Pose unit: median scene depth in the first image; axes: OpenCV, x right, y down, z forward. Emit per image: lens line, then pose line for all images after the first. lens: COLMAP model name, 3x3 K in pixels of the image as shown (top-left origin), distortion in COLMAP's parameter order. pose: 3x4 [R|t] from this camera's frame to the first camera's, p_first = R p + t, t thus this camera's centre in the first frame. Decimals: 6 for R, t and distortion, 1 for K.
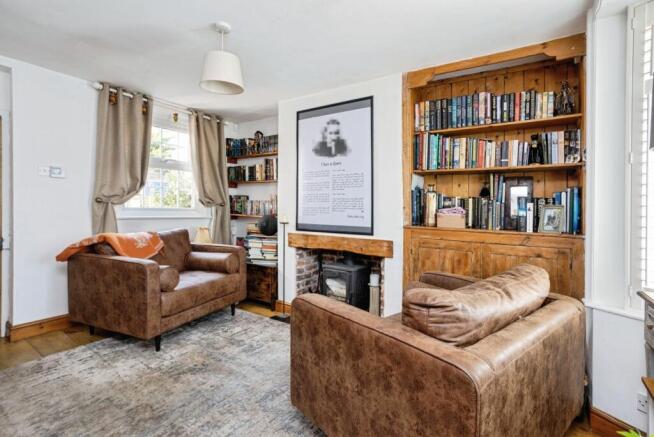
lens RADIAL K [[313.0, 0, 326.4], [0, 313.0, 211.0], [0, 0, 1]] dist [-0.019230, 0.001398]
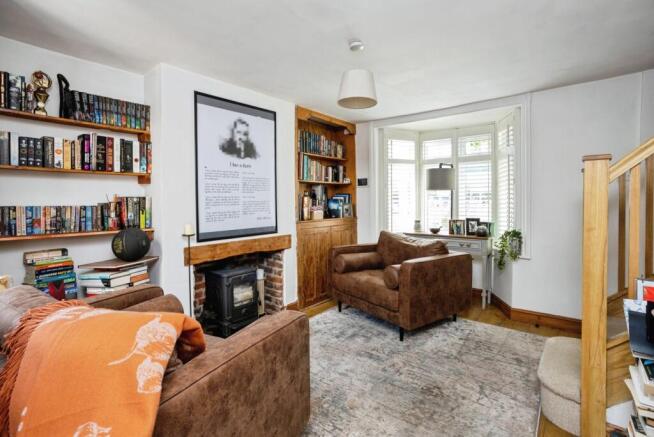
lens RADIAL K [[313.0, 0, 326.4], [0, 313.0, 211.0], [0, 0, 1]] dist [-0.019230, 0.001398]
pose [[0.108077, -0.052740, 0.992743, -0.930846], [0.026140, 0.998397, 0.050194, -0.053577], [-0.993799, 0.020526, 0.109282, 0.652221]]
